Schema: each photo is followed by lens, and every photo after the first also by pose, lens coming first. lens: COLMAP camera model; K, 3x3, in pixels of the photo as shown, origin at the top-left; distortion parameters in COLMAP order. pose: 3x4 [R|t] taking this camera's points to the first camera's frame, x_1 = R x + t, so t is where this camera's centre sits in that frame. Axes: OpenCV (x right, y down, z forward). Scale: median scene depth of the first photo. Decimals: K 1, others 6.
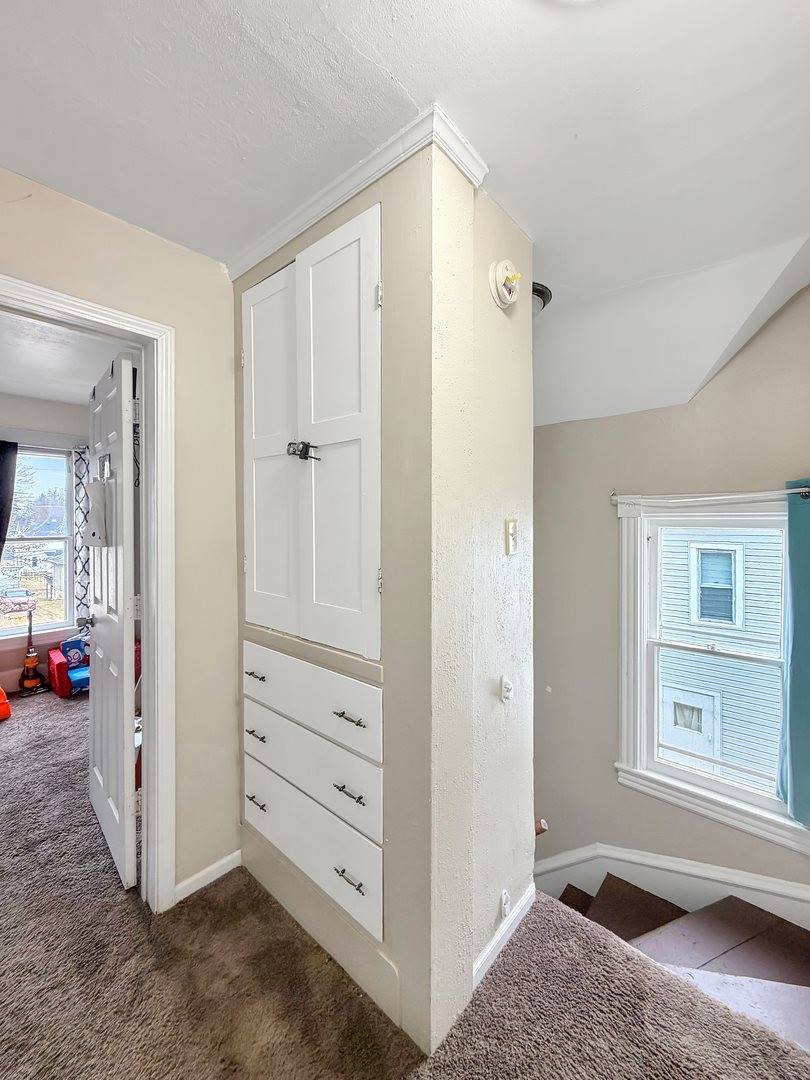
lens RADIAL K [[439.6, 0, 401.7], [0, 439.6, 520.1], [0, 0, 1]] dist [-0.000855, 0.000247]
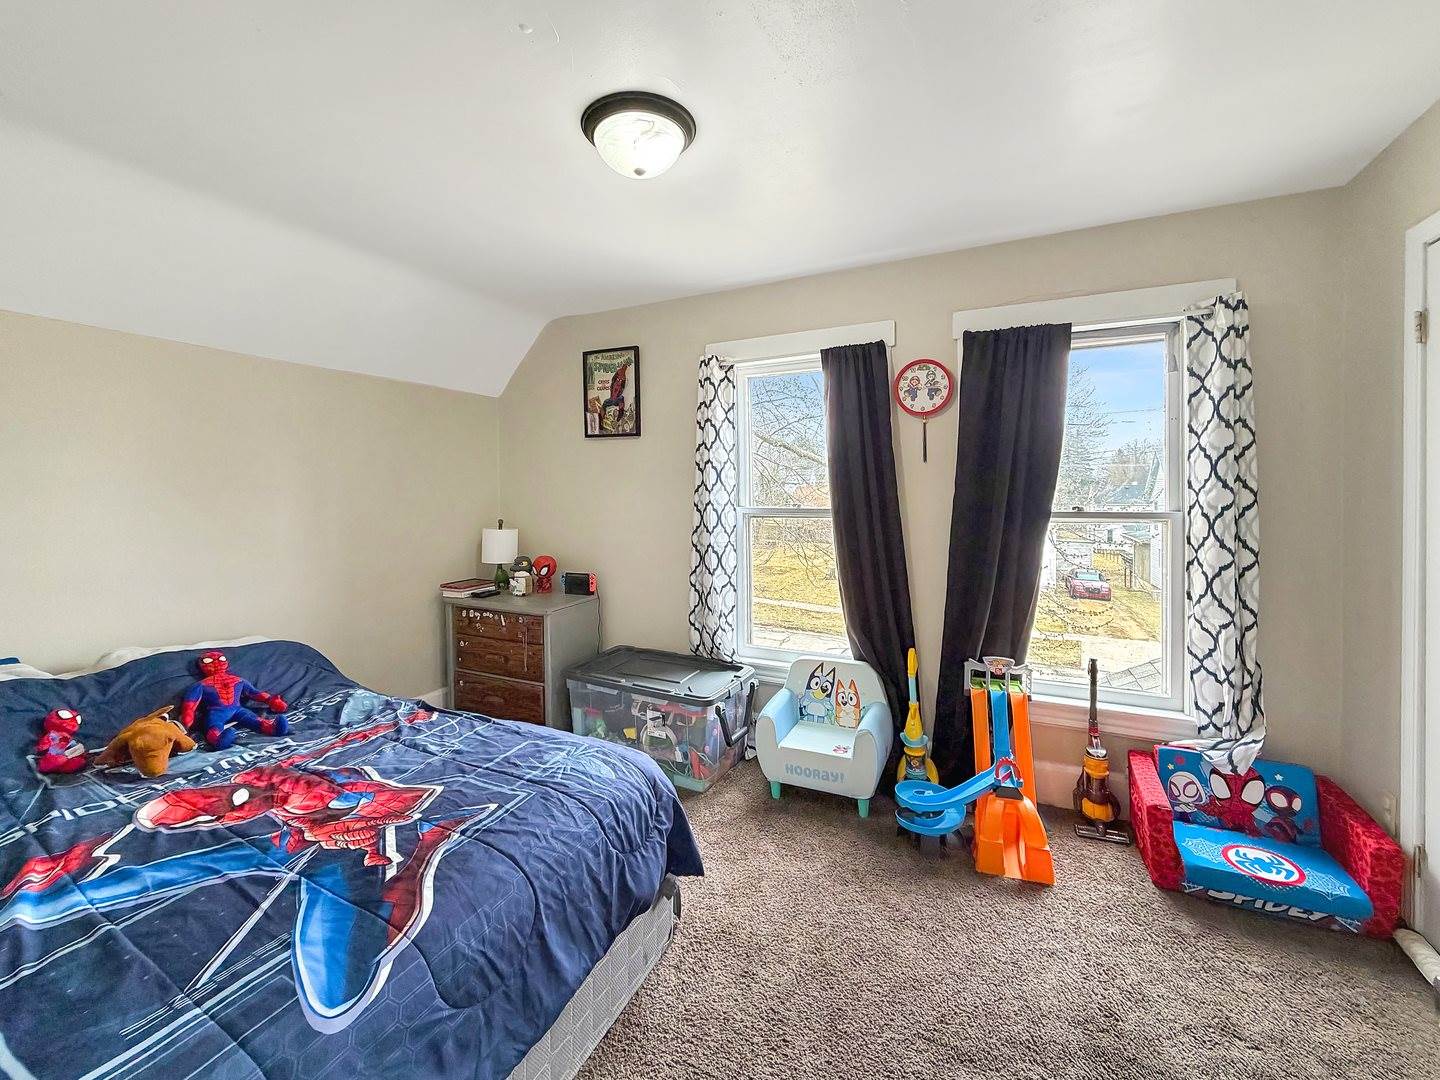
lens RADIAL K [[586.2, 0, 716.4], [0, 586.2, 489.8], [0, 0, 1]] dist [-0.000855, 0.000247]
pose [[0.278556, 0.007709, -0.960389, -0.321791], [0.003303, 0.999954, 0.008984, 0.007770], [0.960414, -0.005675, 0.278518, 0.396330]]
